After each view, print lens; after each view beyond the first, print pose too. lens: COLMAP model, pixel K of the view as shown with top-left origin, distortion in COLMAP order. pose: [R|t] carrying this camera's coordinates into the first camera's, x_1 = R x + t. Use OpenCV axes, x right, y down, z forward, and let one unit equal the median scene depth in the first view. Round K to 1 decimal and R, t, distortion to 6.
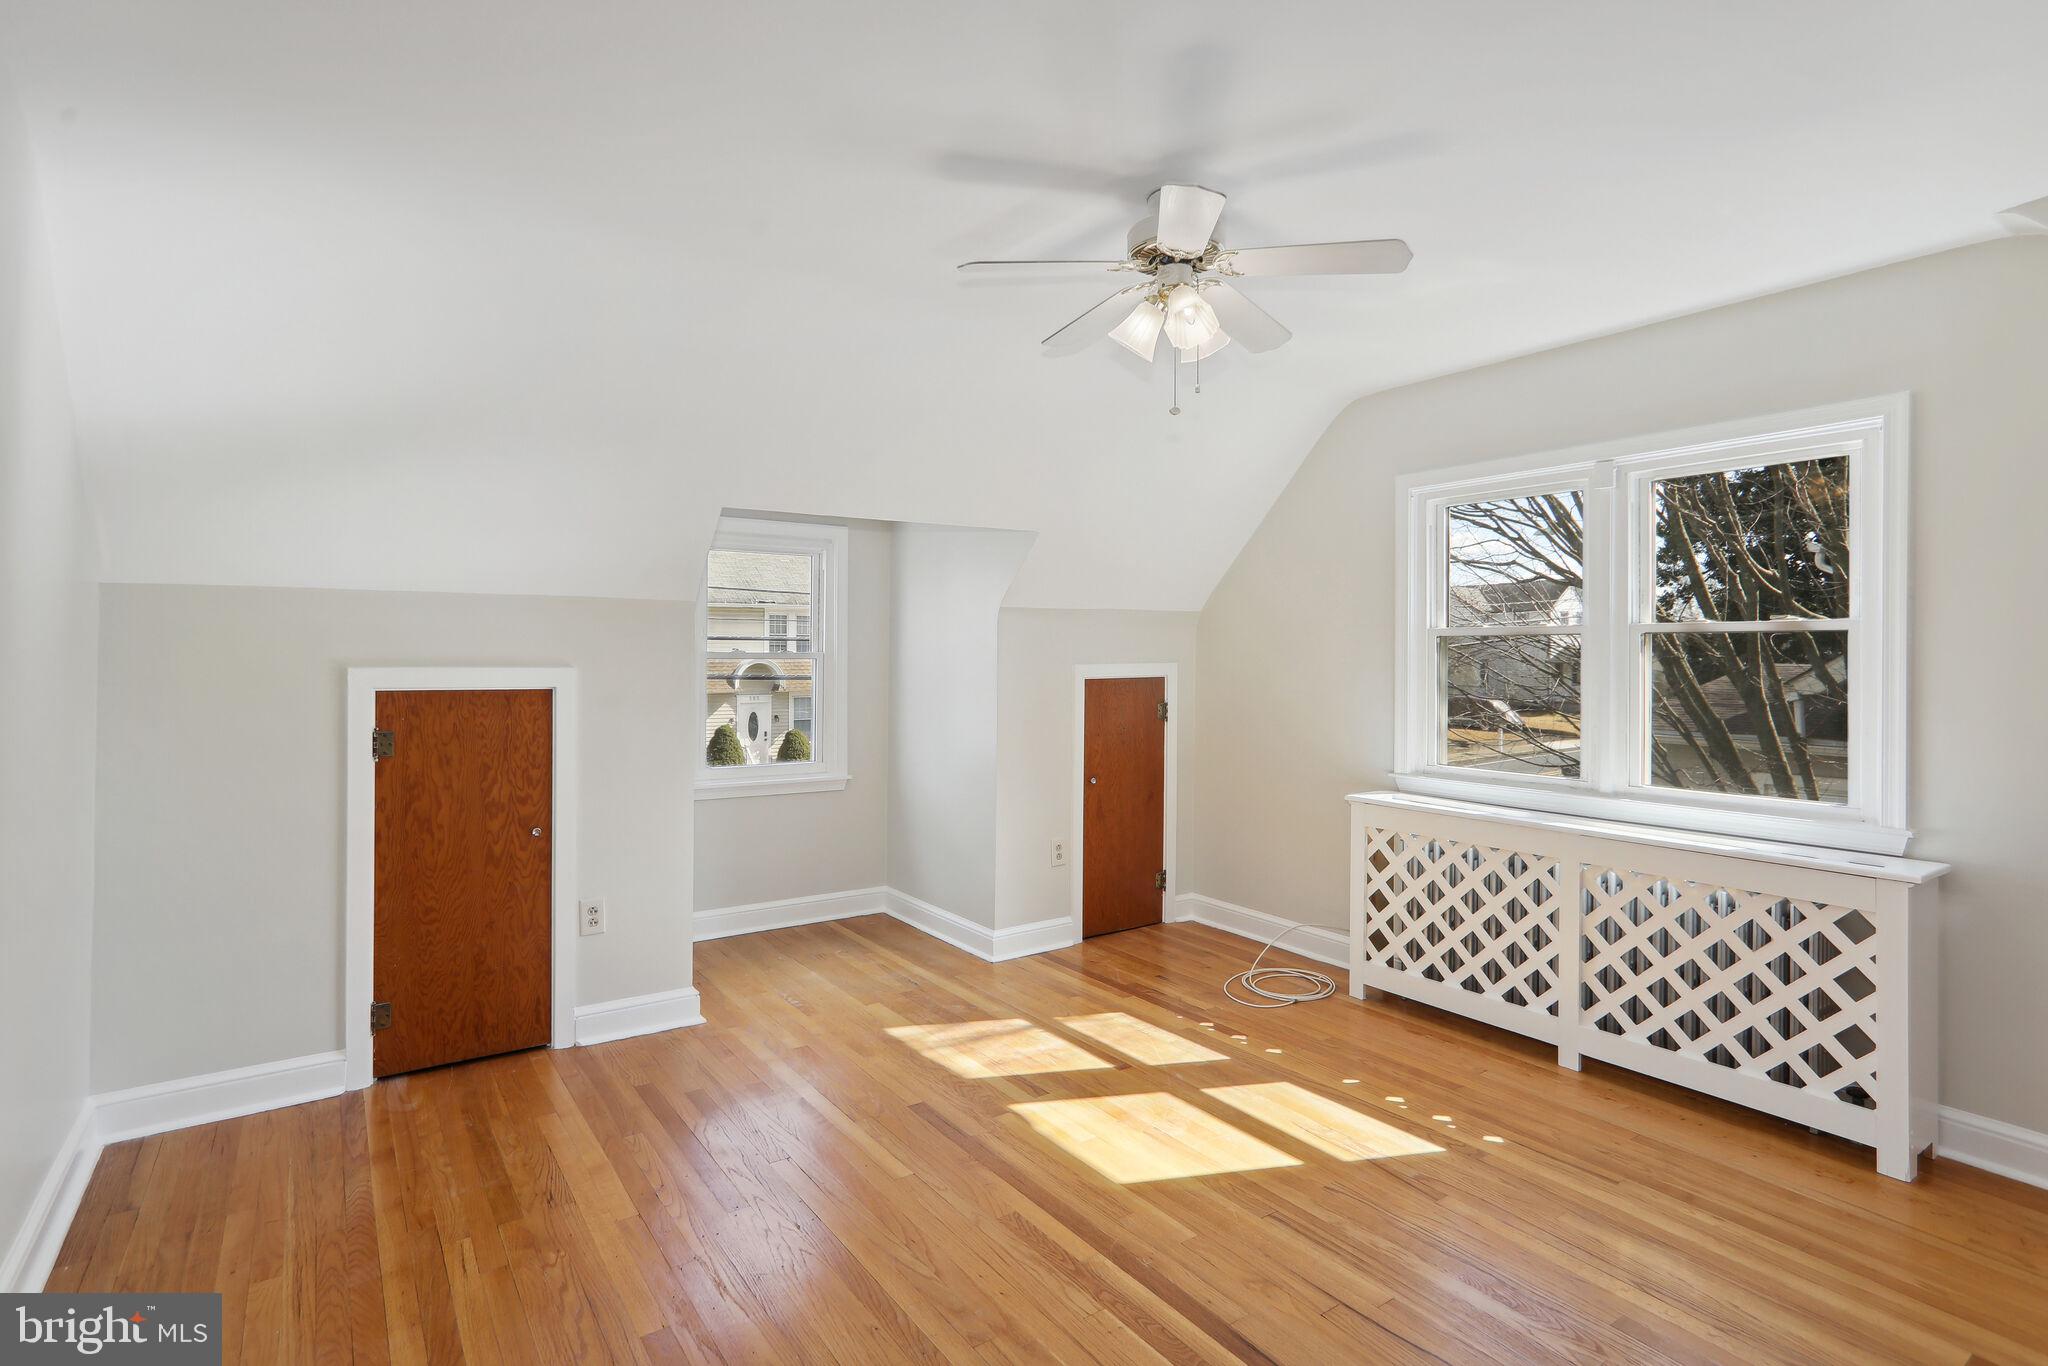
lens RADIAL K [[986.4, 0, 1011.4], [0, 986.4, 647.9], [0, 0, 1]] dist [0.001018, 0.001205]
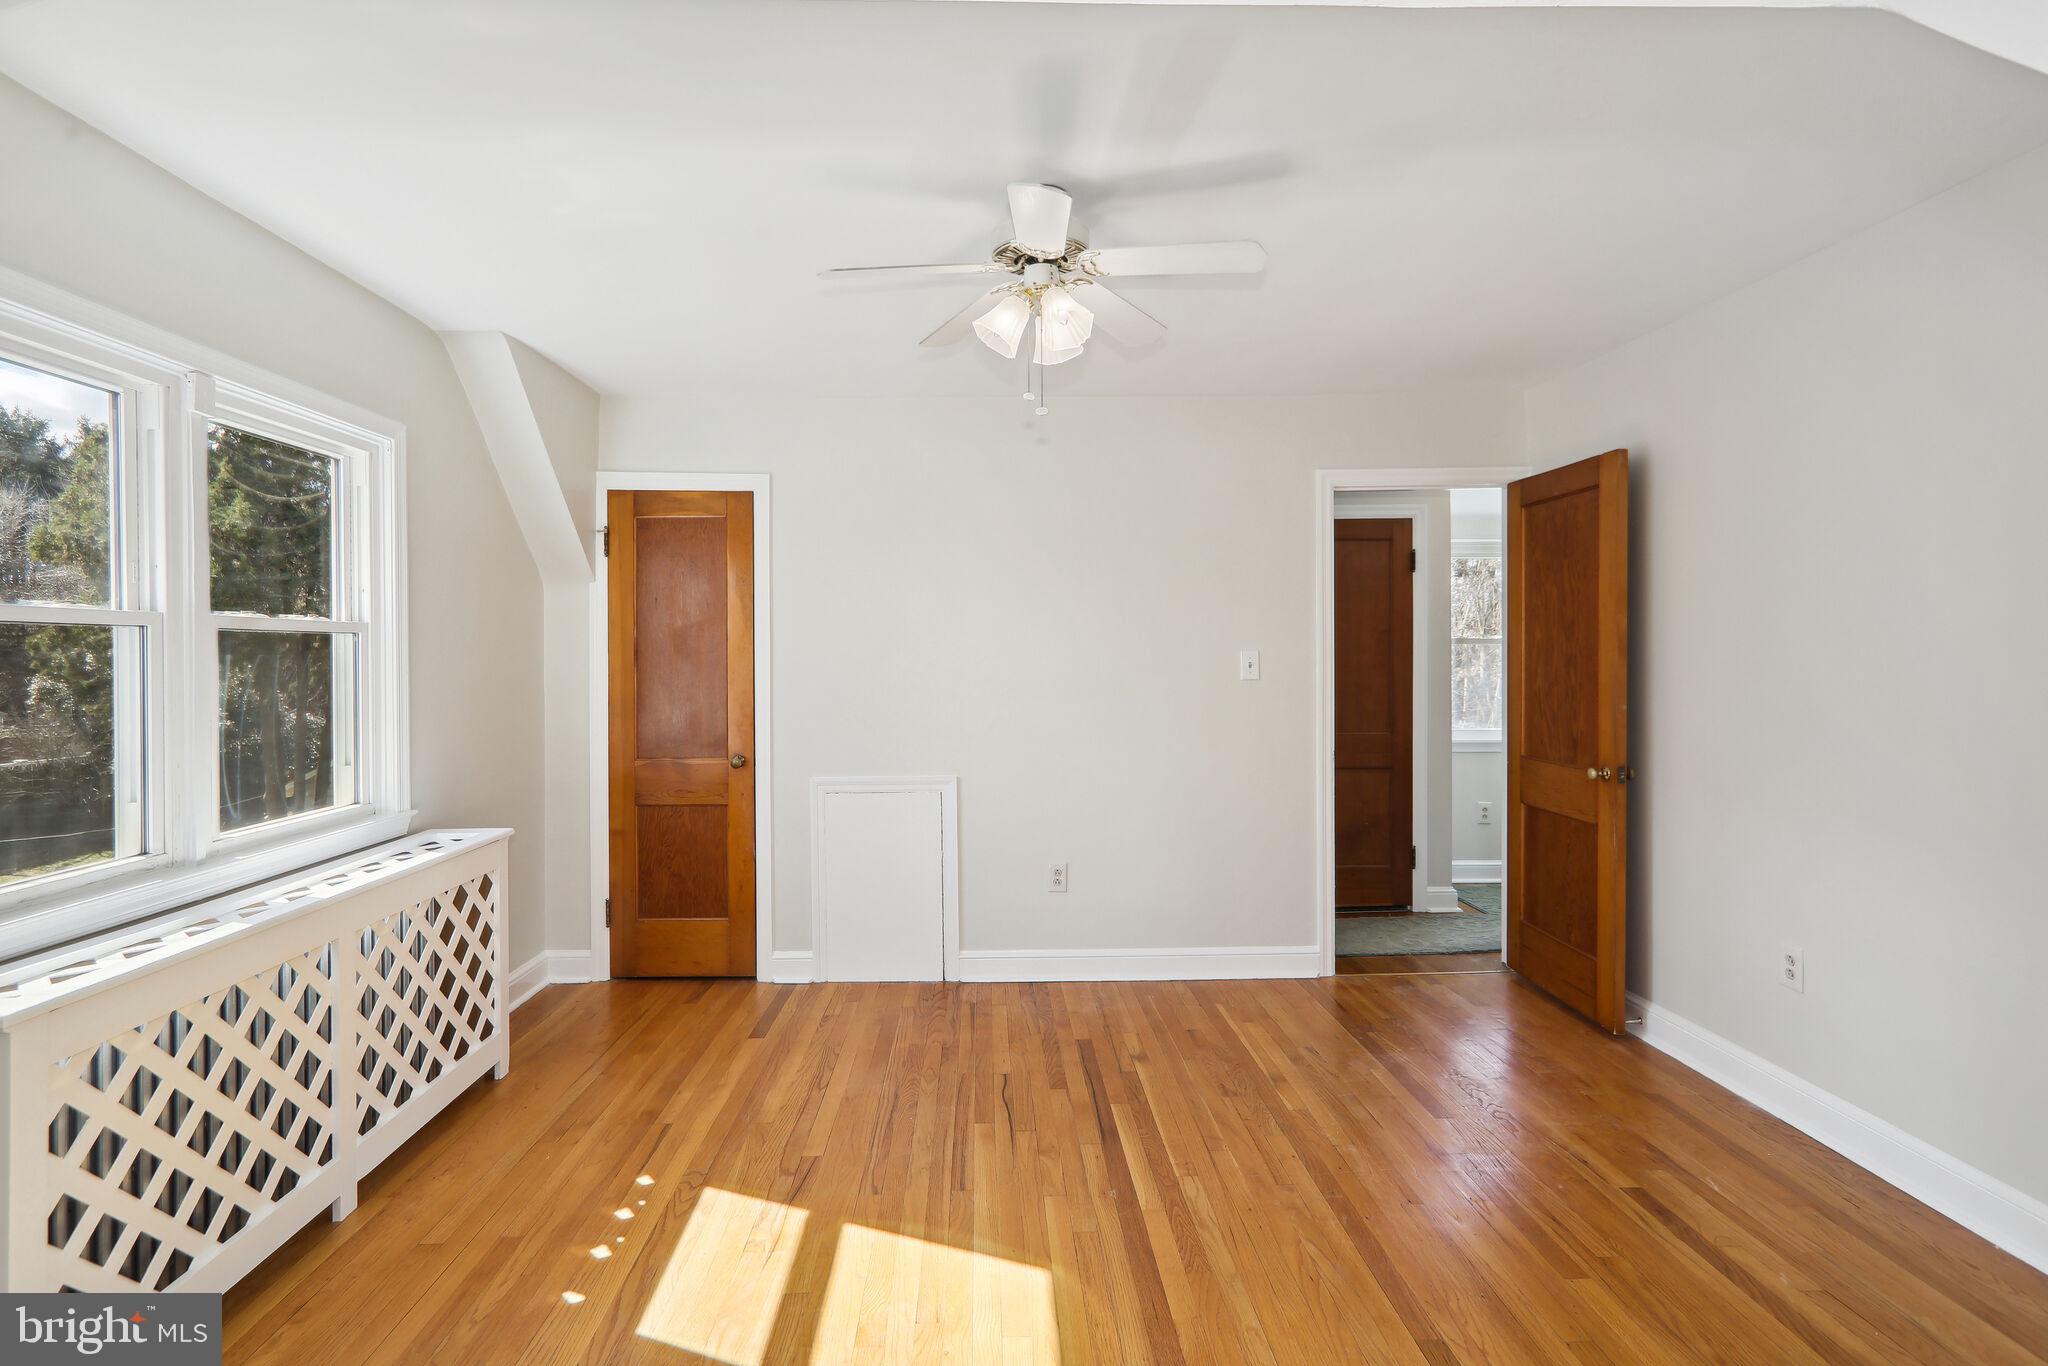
lens RADIAL K [[986.4, 0, 1011.4], [0, 986.4, 647.9], [0, 0, 1]] dist [0.001018, 0.001205]
pose [[-0.836193, 0.000083, 0.548435, -0.308748], [-0.006715, 0.999923, -0.010389, 0.004726], [-0.548394, -0.012370, -0.836128, 1.597683]]
